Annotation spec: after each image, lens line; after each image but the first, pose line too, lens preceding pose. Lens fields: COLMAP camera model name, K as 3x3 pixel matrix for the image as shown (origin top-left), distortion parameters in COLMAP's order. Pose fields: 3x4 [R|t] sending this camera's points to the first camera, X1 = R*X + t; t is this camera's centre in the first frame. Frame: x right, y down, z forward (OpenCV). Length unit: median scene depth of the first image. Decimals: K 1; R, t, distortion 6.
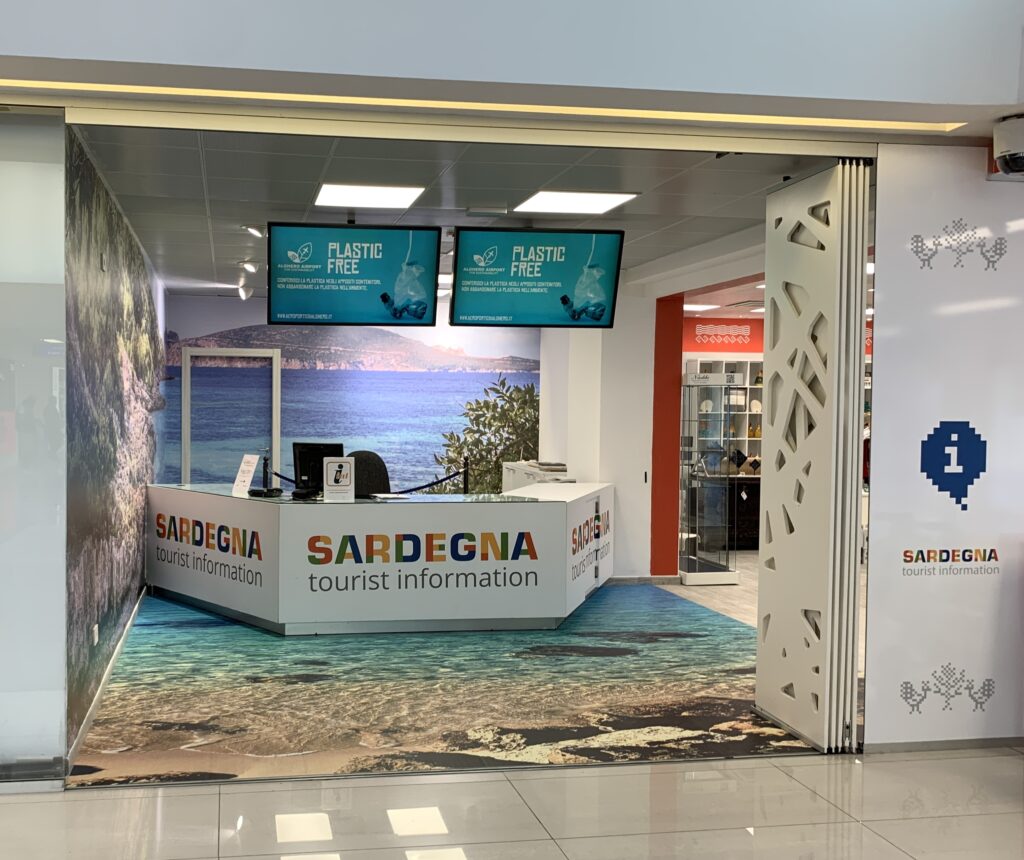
lens RADIAL K [[1054.1, 0, 395.7], [0, 1054.1, 436.0], [0, 0, 1]] dist [0.056617, 0.000000]
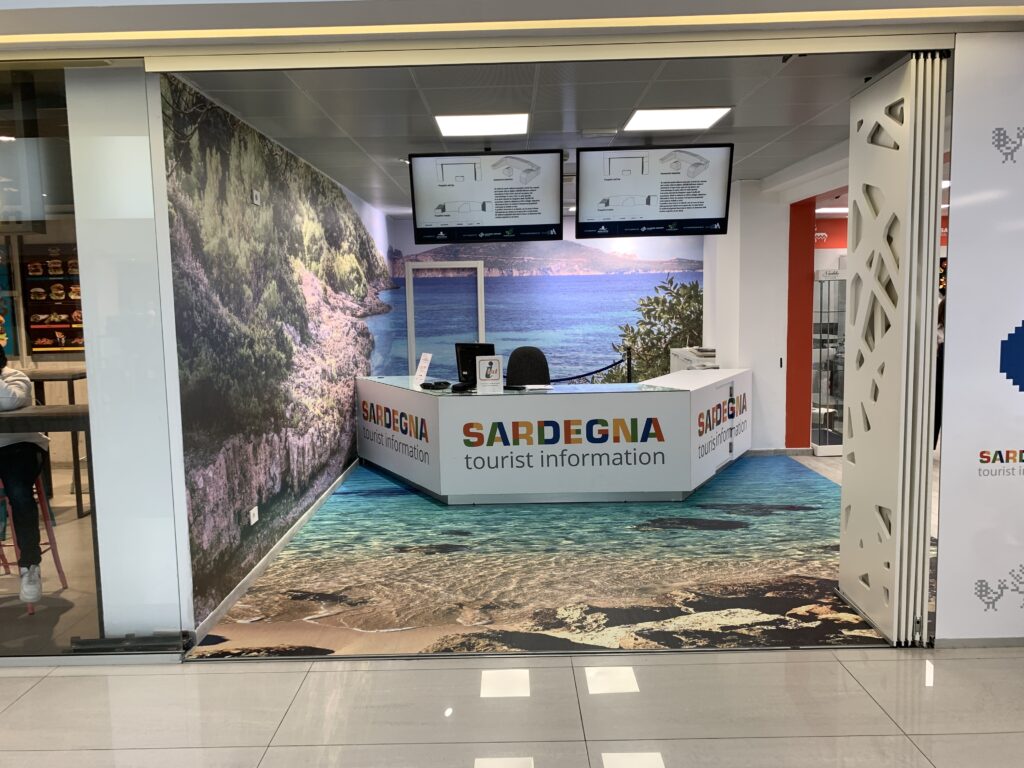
lens RADIAL K [[796.7, 0, 509.4], [0, 796.7, 376.2], [0, 0, 1]] dist [0.080982, -0.062210]
pose [[0.986773, -0.014447, -0.161464, 0.107392], [0.025788, 0.997327, 0.068368, -0.016874], [0.160044, -0.071628, 0.984508, 0.121738]]
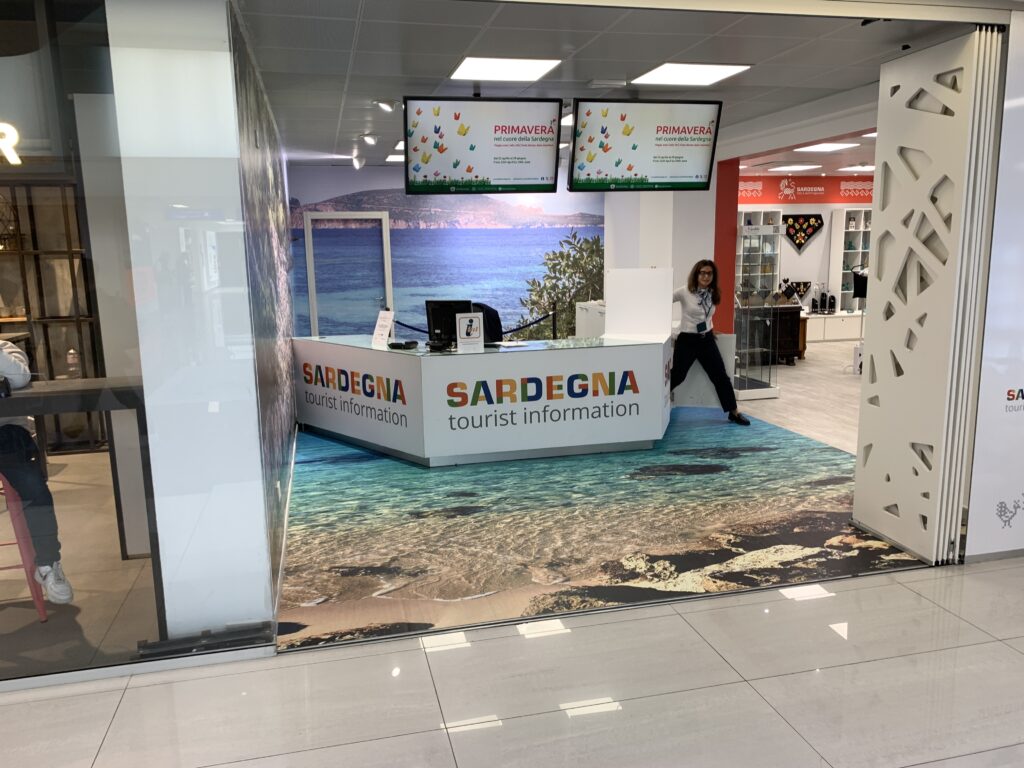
lens RADIAL K [[796.7, 0, 517.9], [0, 796.7, 383.1], [0, 0, 1]] dist [0.080982, -0.062210]
pose [[0.995781, -0.041029, 0.082074, -0.072489], [0.029126, 0.989540, 0.141289, -0.024193], [-0.087012, -0.138302, 0.986560, 0.126828]]
